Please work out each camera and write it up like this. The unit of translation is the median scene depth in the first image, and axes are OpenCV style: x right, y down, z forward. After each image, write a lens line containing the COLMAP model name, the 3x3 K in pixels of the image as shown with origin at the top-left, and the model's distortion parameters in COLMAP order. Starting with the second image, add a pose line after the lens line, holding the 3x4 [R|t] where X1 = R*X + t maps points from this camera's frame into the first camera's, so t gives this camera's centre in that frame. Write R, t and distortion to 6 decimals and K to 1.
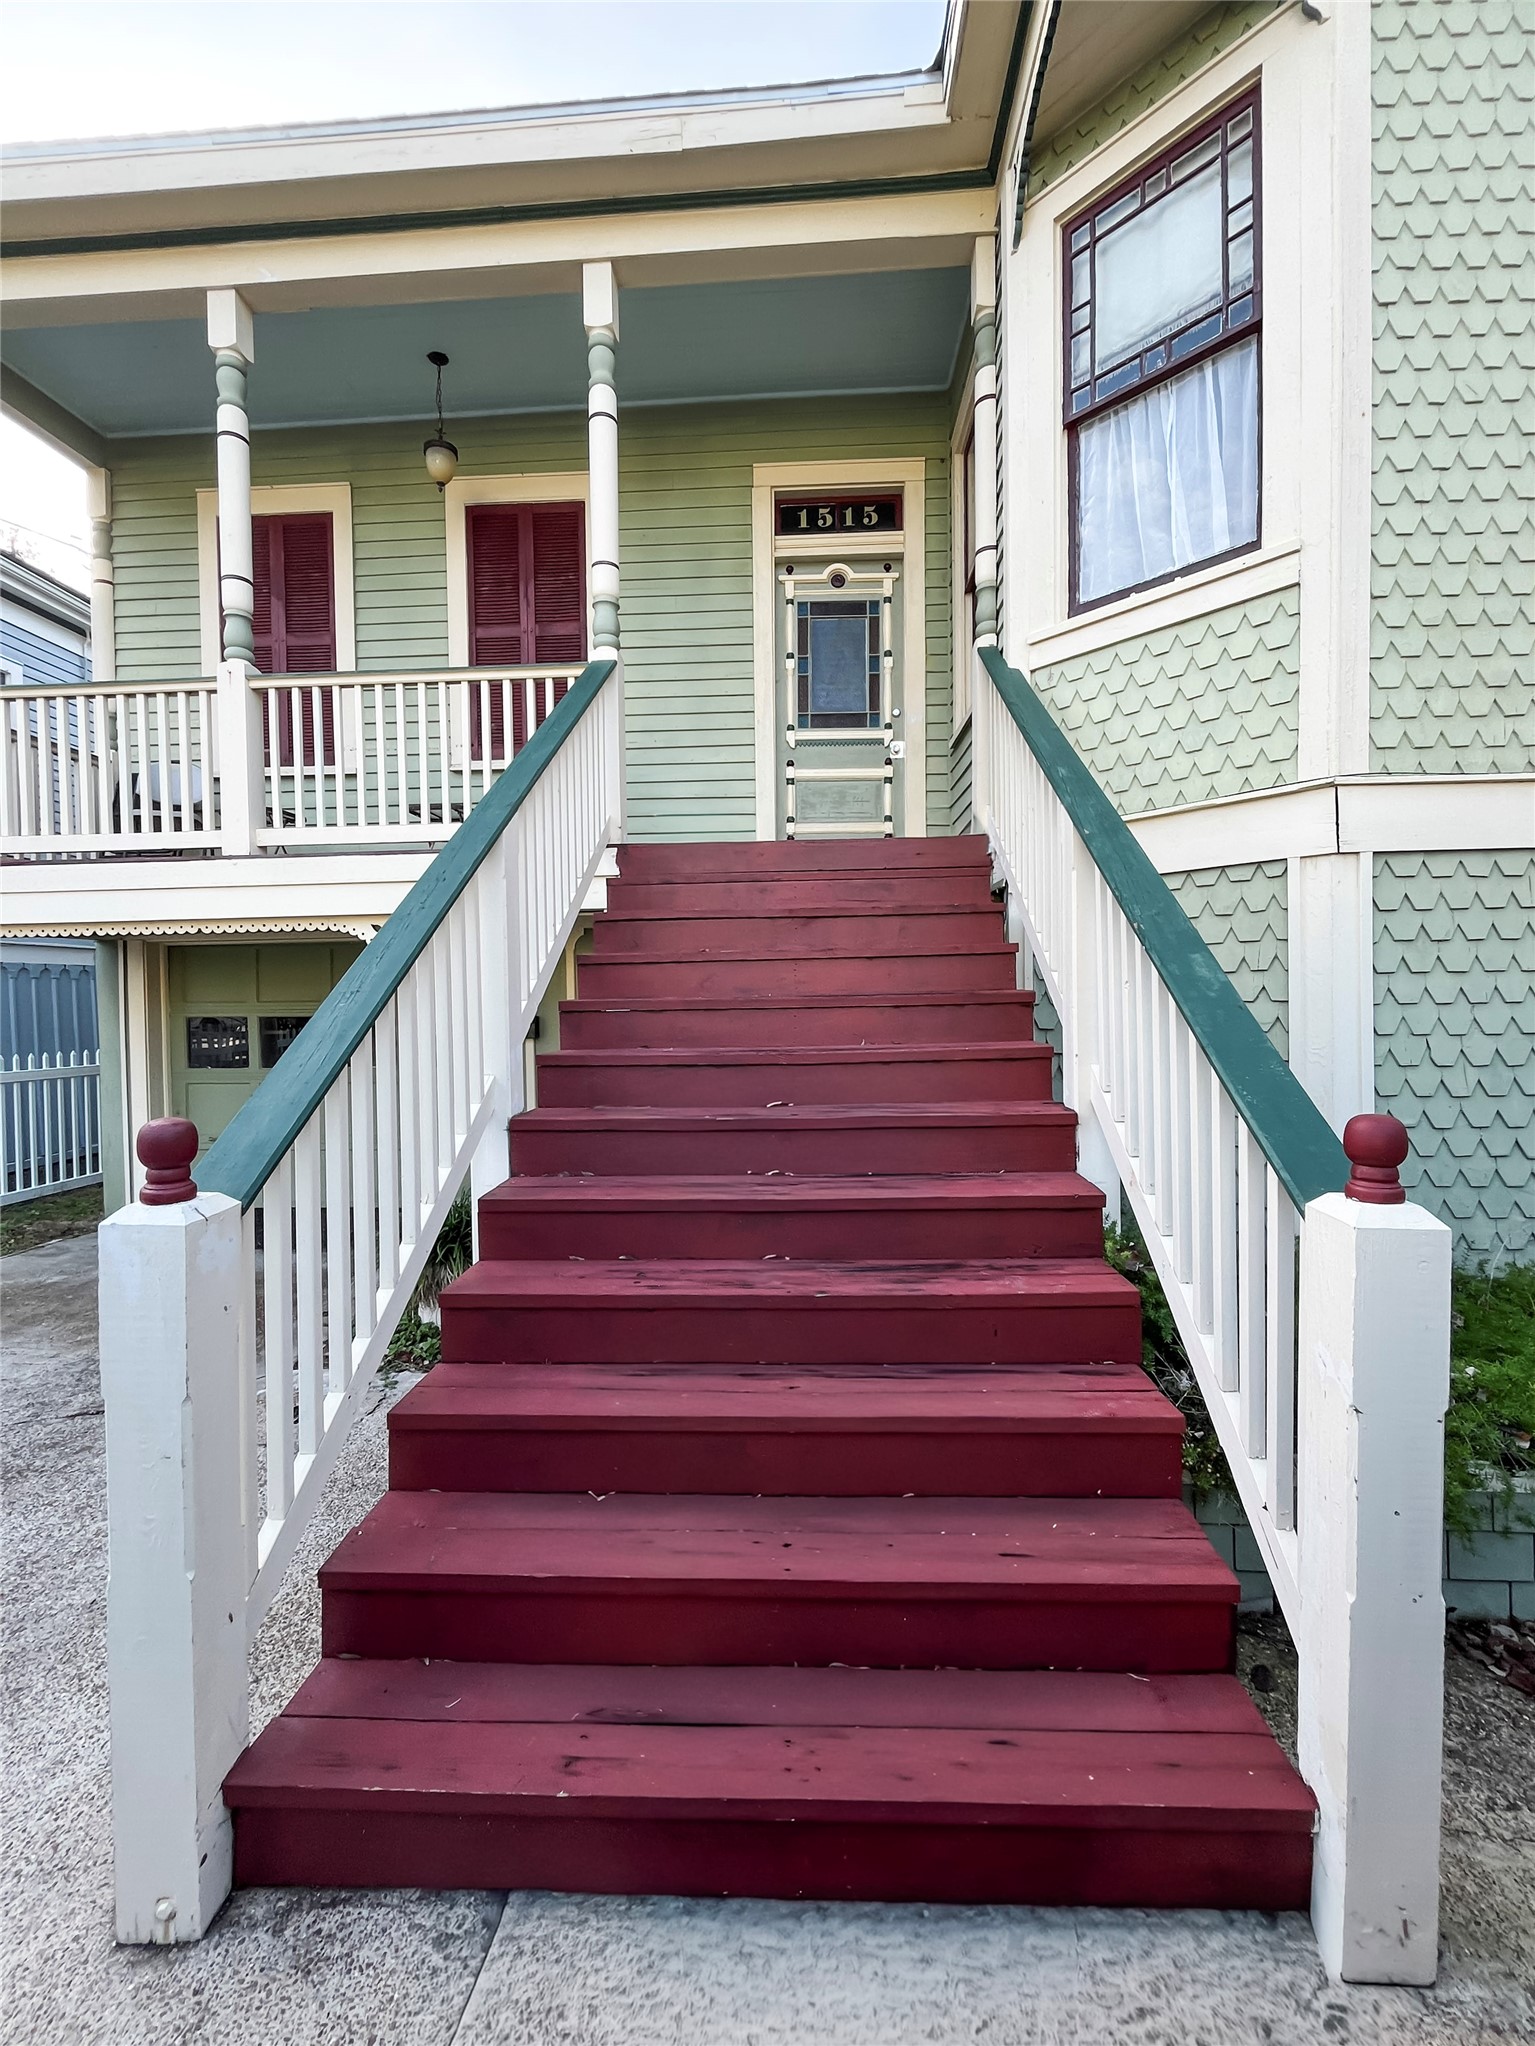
lens RADIAL K [[824.3, 0, 850.5], [0, 824.3, 1010.8], [0, 0, 1]] dist [-0.005249, 0.000840]
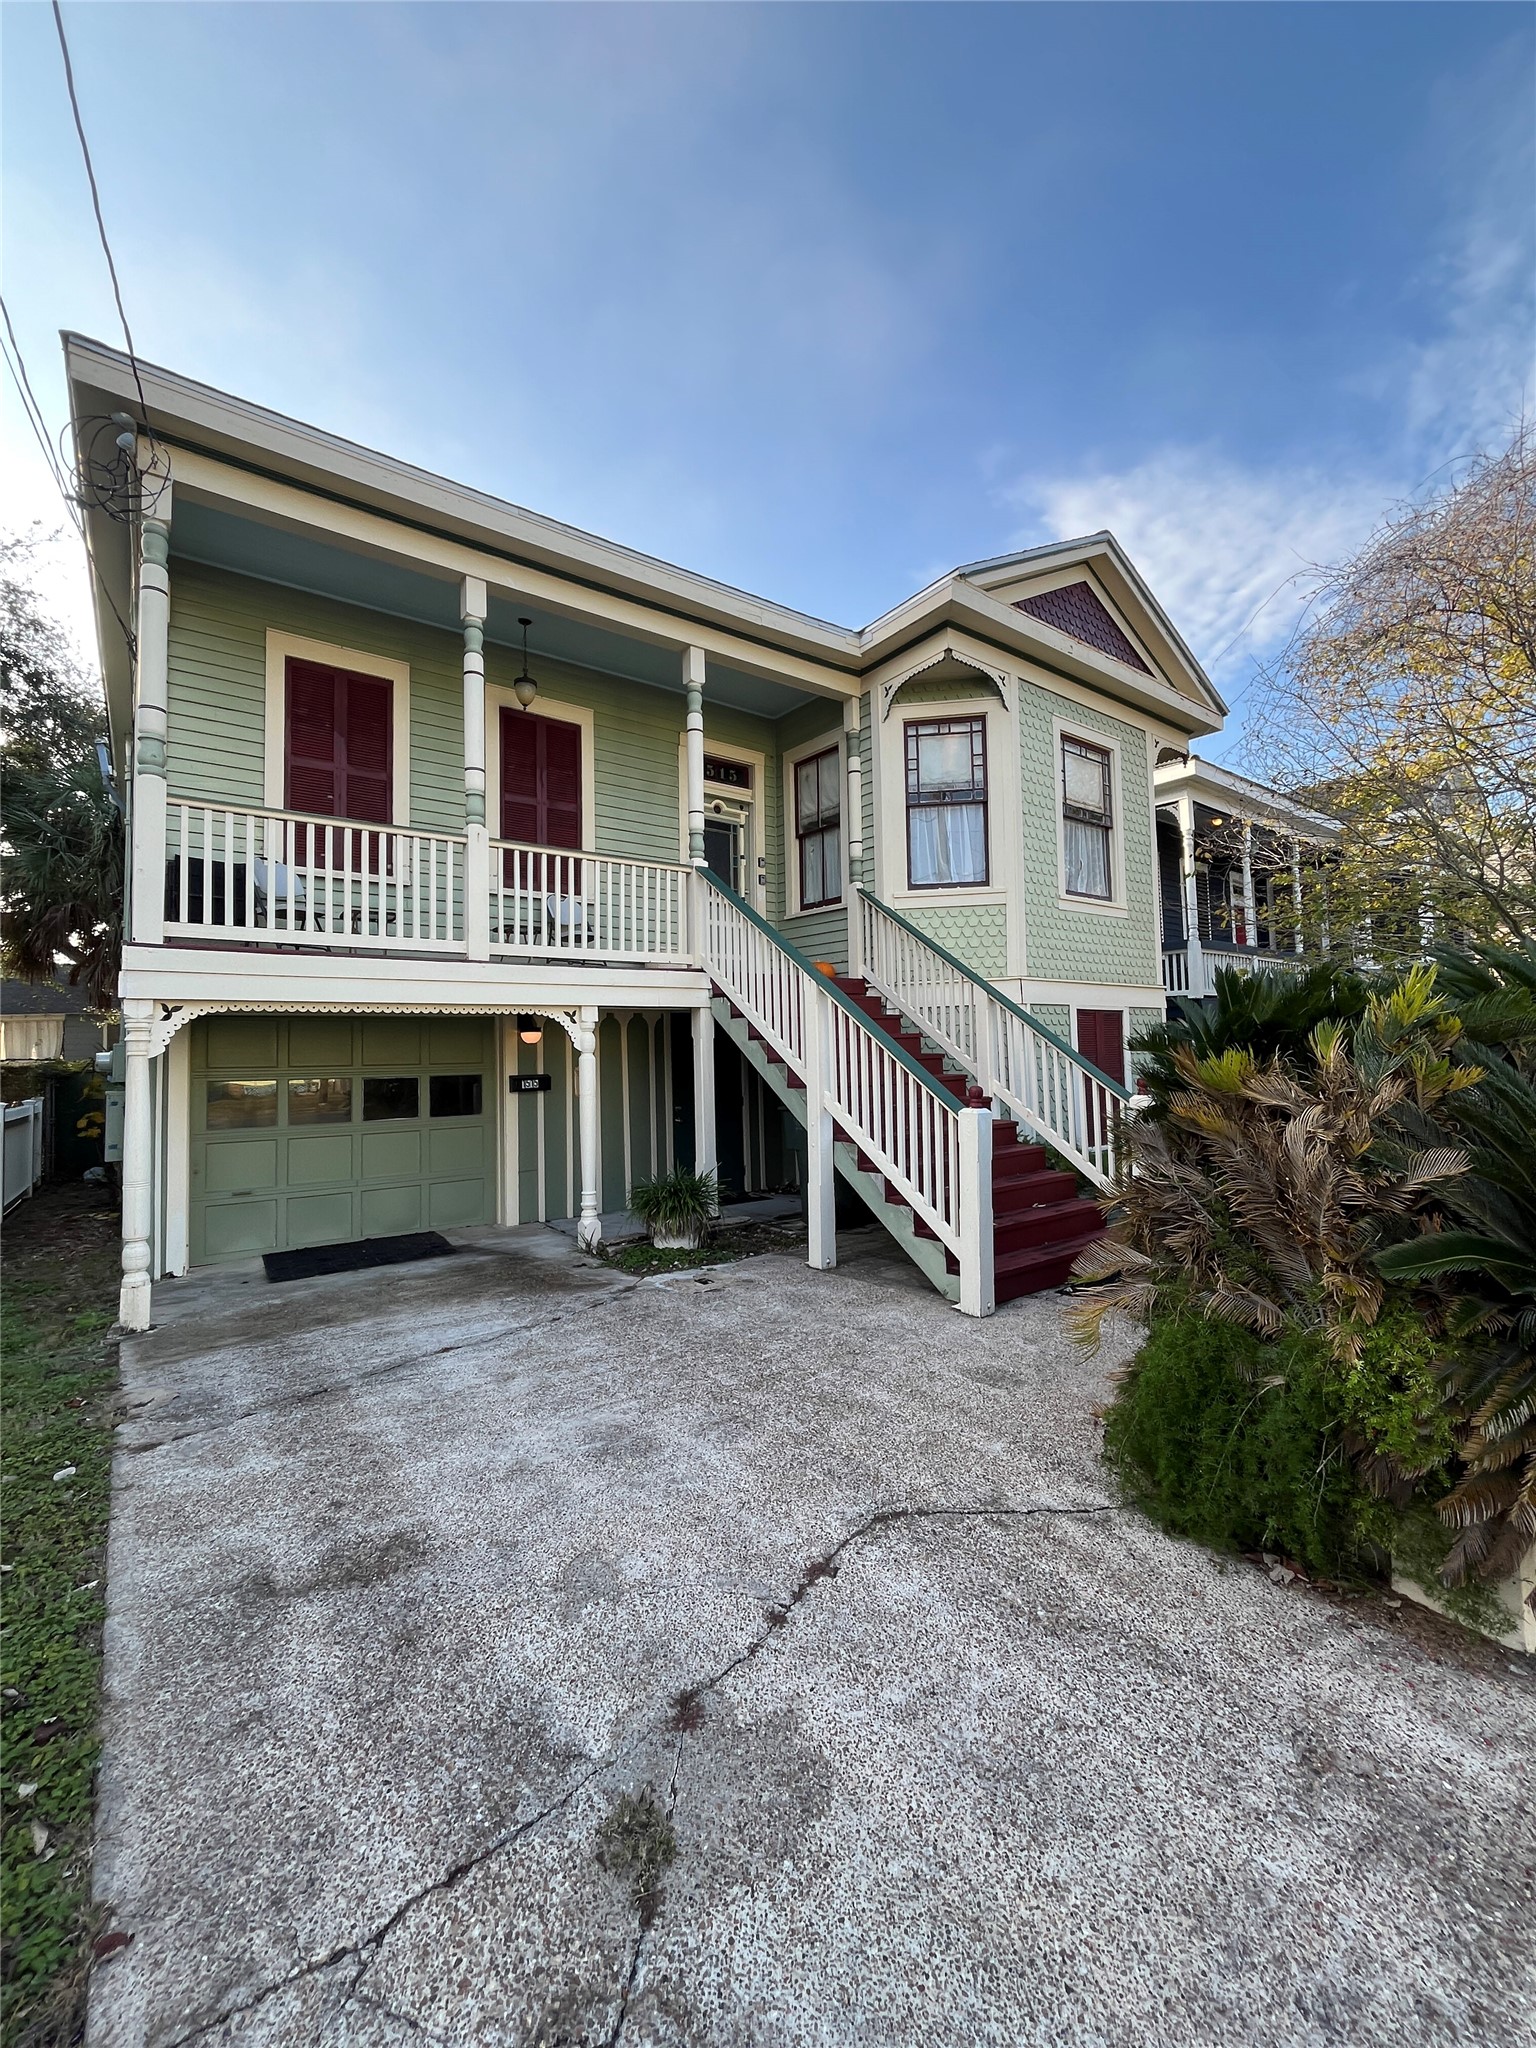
lens RADIAL K [[825.1, 0, 778.2], [0, 825.1, 1006.8], [0, 0, 1]] dist [-0.005249, 0.000840]
pose [[0.772924, 0.035728, 0.633491, -1.275265], [0.021714, 0.996339, -0.082685, 0.020434], [-0.634126, 0.077665, 0.769319, -0.431318]]
